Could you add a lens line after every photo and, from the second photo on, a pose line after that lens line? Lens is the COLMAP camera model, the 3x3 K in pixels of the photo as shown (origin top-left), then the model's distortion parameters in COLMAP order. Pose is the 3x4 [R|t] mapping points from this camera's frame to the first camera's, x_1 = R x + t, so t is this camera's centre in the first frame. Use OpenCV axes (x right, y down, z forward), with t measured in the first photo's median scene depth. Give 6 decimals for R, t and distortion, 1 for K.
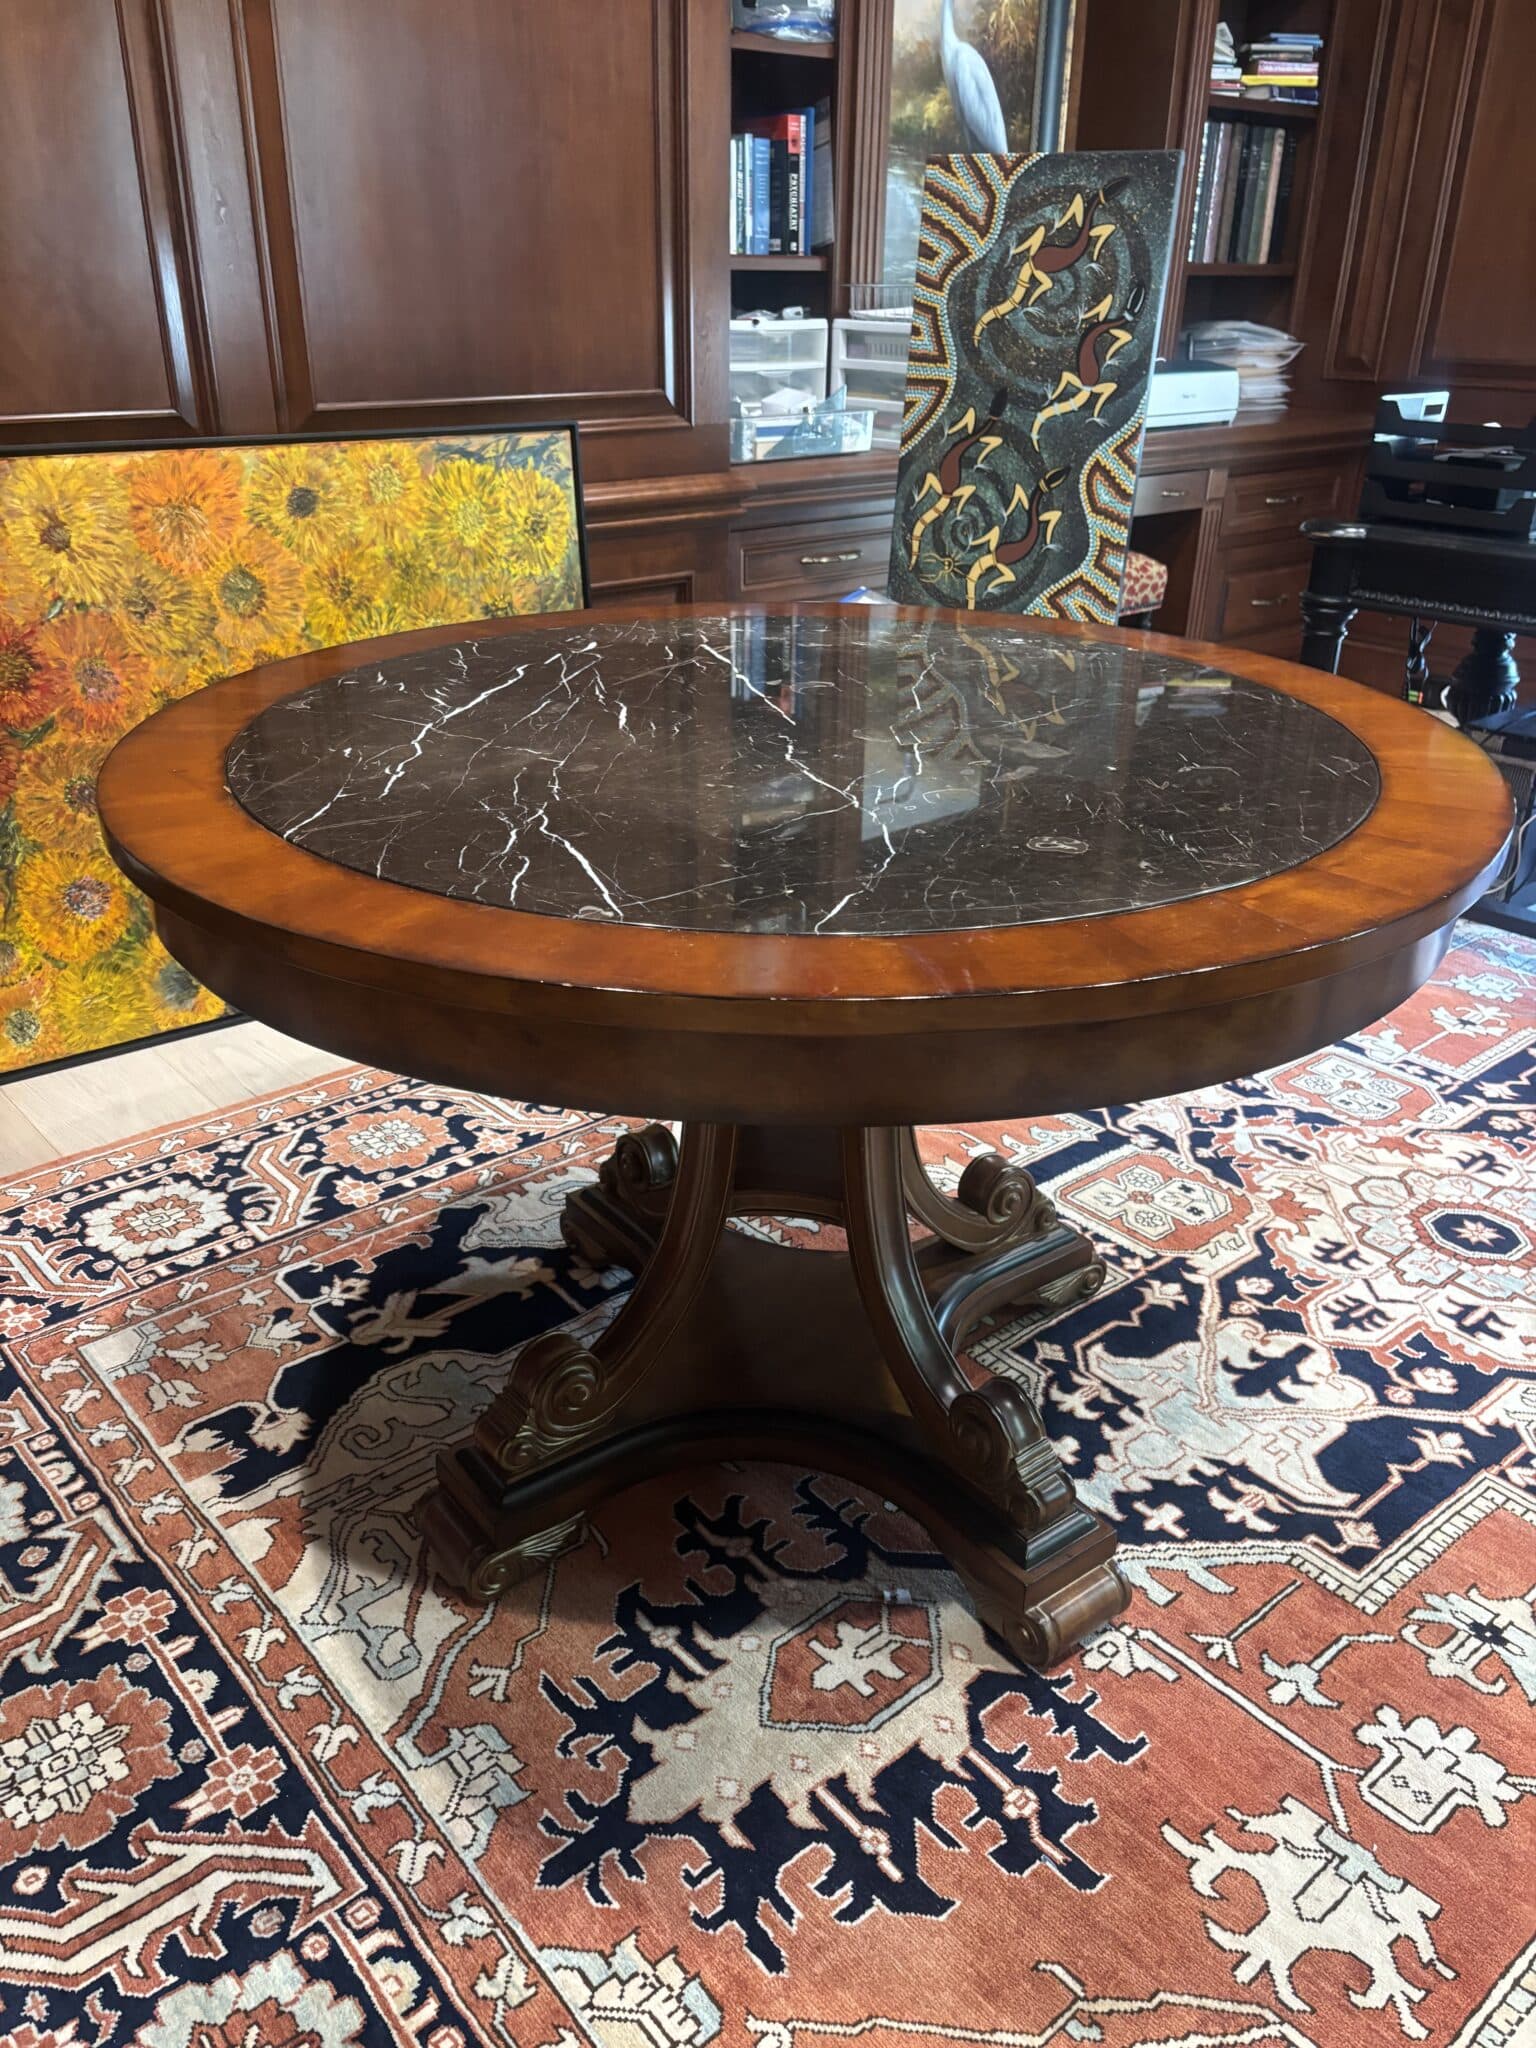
lens RADIAL K [[1587.6, 0, 761.0], [0, 1587.6, 1021.1], [0, 0, 1]] dist [0.049793, -0.065771]
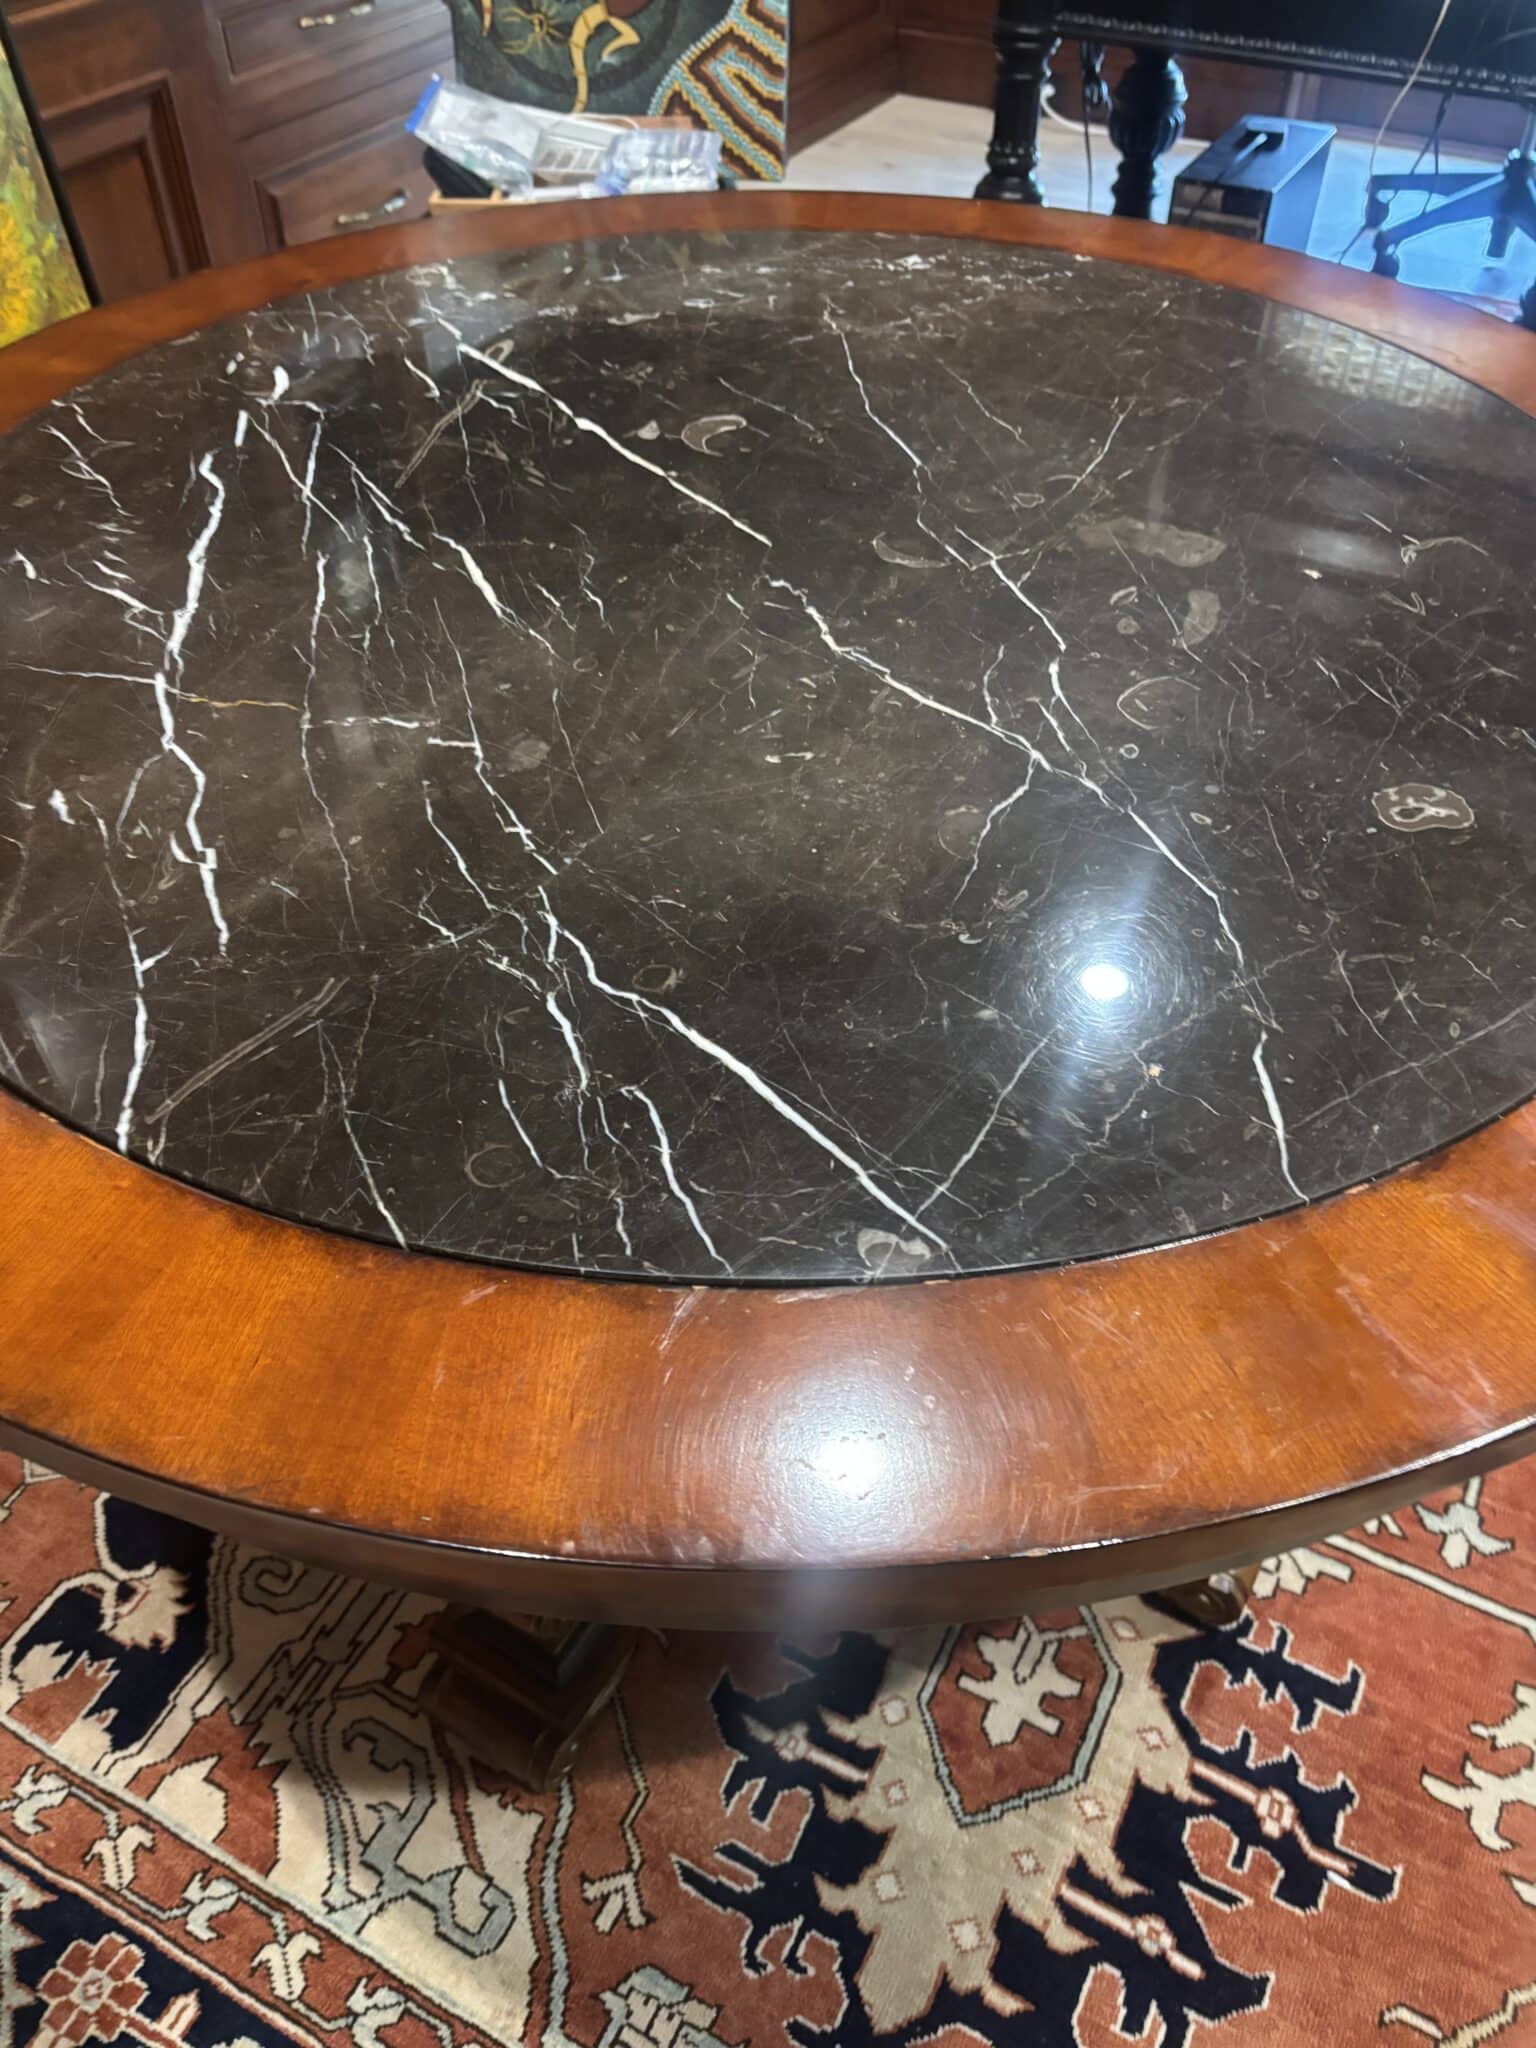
lens RADIAL K [[1587.6, 0, 782.1], [0, 1587.6, 1029.8], [0, 0, 1]] dist [0.049793, -0.065771]
pose [[0.928851, -0.265720, 0.258126, -0.174949], [0.163335, 0.919153, 0.358441, -0.226619], [-0.332502, -0.290777, 0.897157, 0.384571]]
